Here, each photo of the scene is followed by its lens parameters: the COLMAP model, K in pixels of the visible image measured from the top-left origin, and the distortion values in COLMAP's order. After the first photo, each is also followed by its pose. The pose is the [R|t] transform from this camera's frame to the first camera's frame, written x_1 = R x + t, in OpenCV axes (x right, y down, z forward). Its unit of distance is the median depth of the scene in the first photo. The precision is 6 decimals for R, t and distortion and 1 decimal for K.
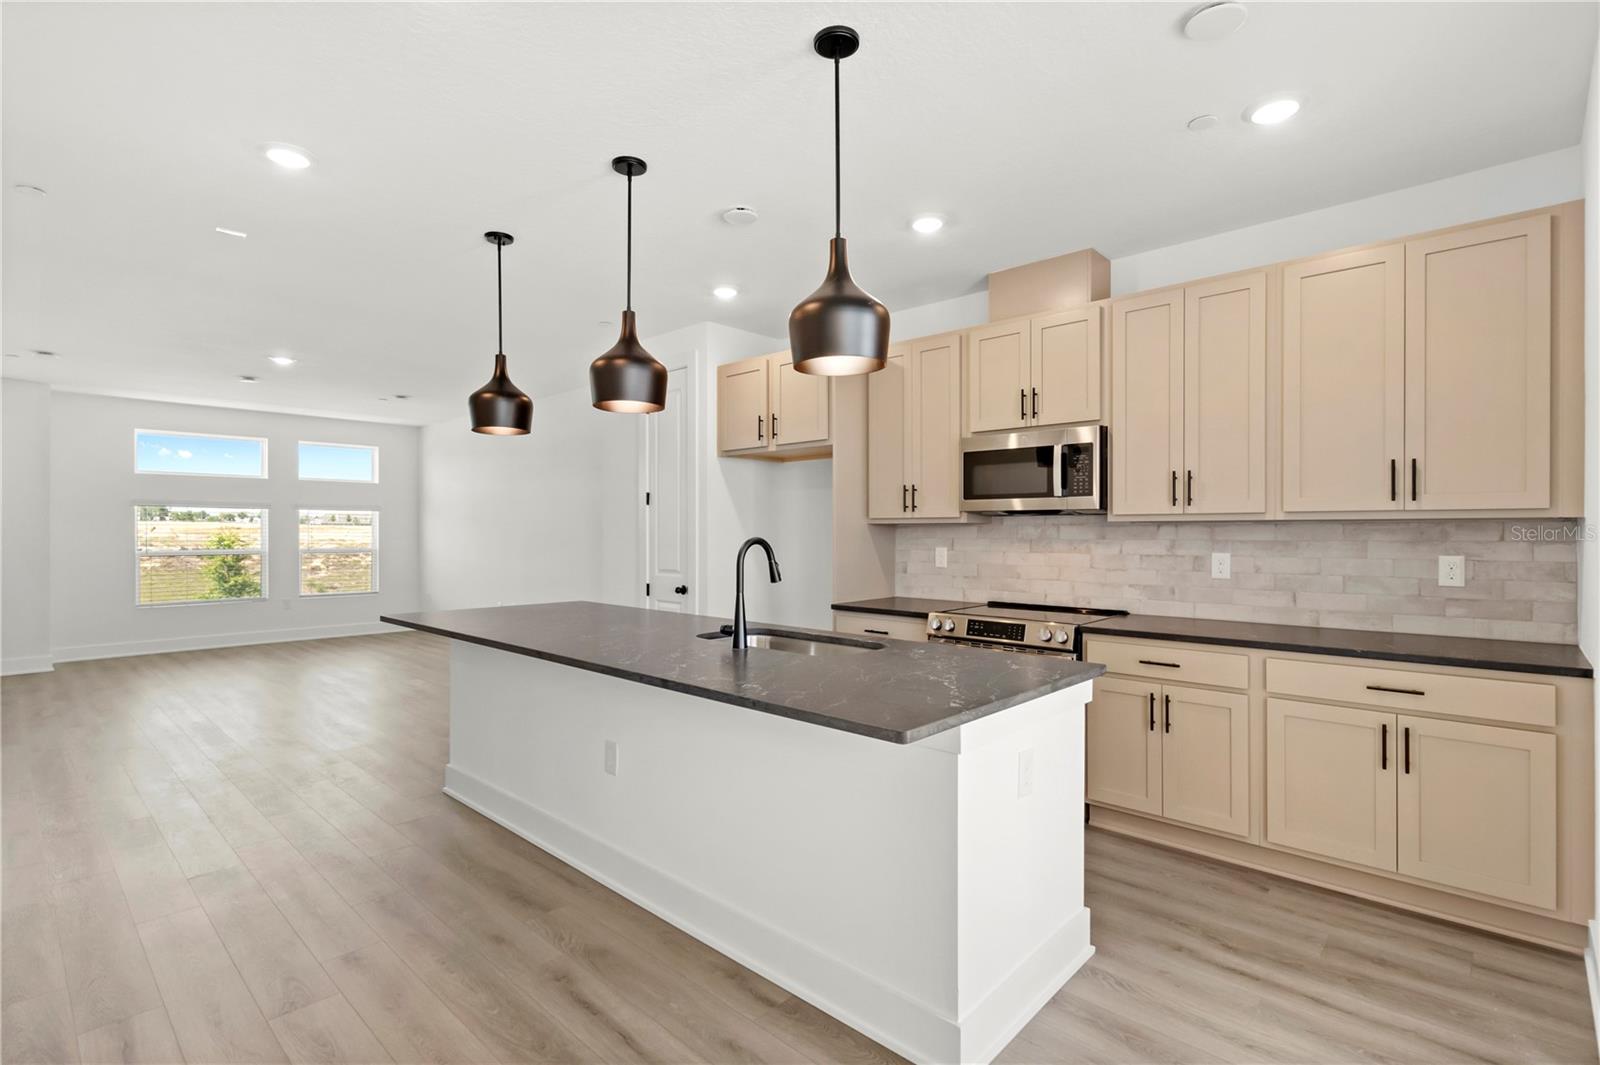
lens RADIAL K [[759.9, 0, 795.9], [0, 759.9, 531.5], [0, 0, 1]] dist [0.011638, 0.000127]
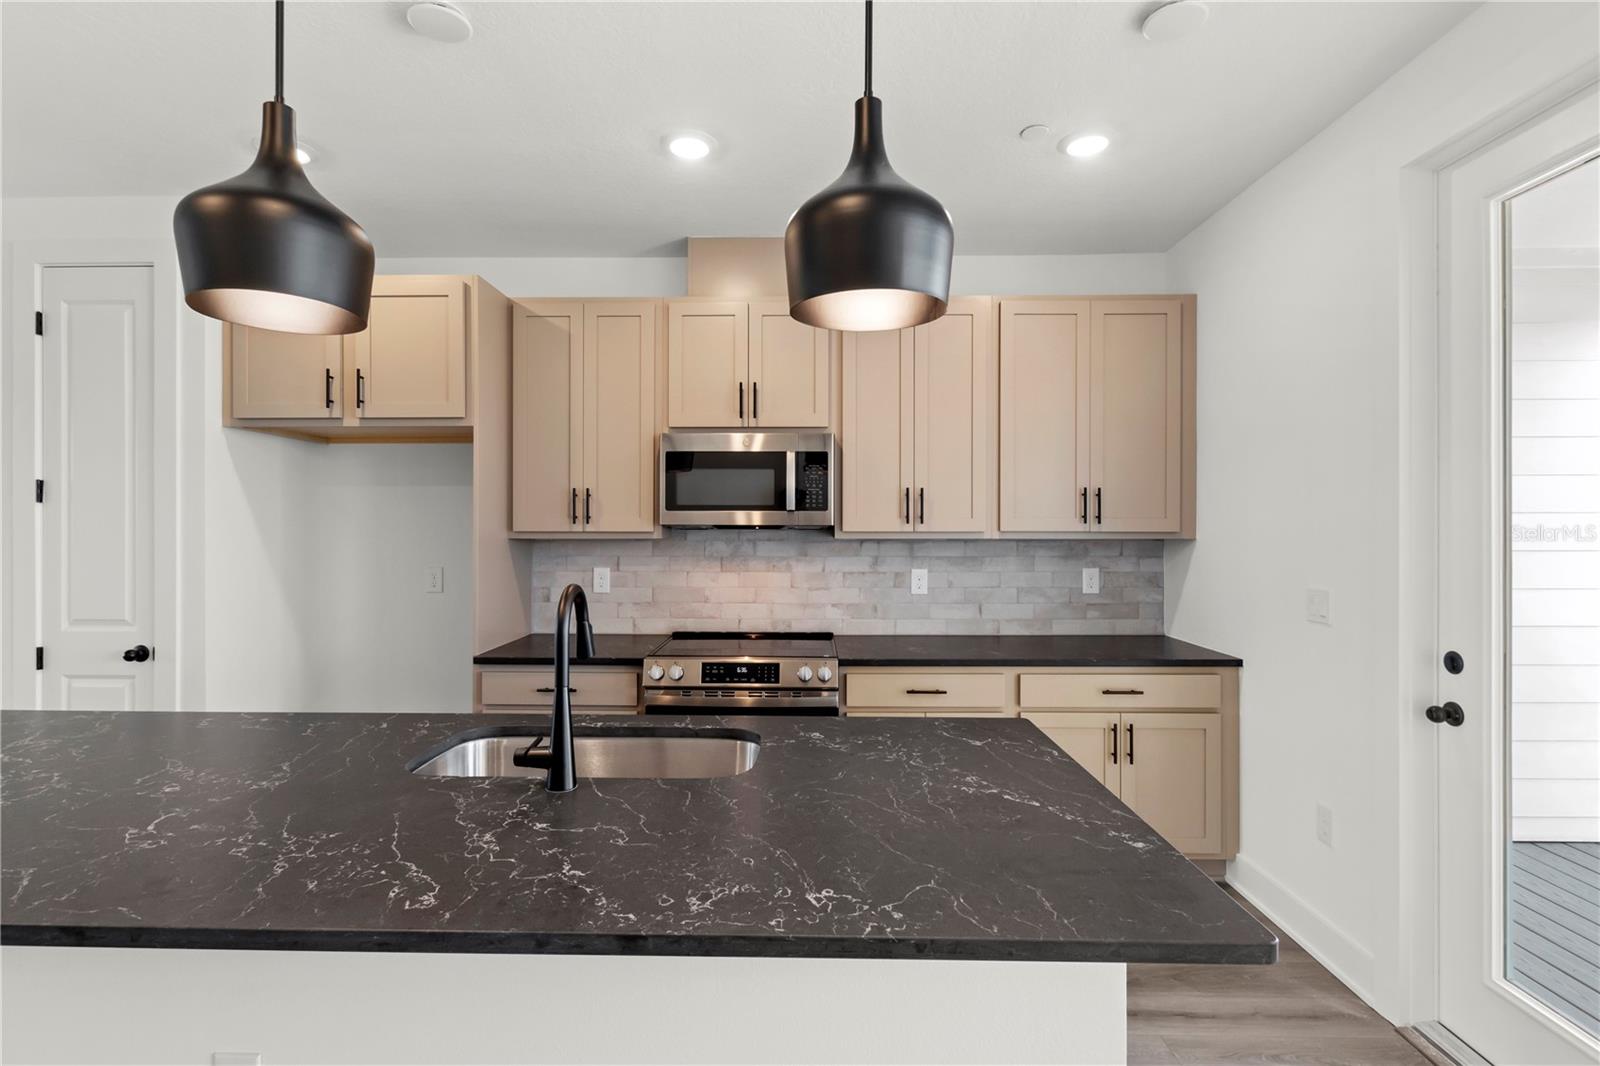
lens RADIAL K [[753.5, 0, 795.5], [0, 753.5, 527.6], [0, 0, 1]] dist [0.002900, 0.000322]
pose [[0.743405, -0.000044, 0.668842, -0.232246], [-0.000762, 0.999999, 0.000913, -0.027289], [-0.668841, -0.001188, 0.743404, 0.353742]]
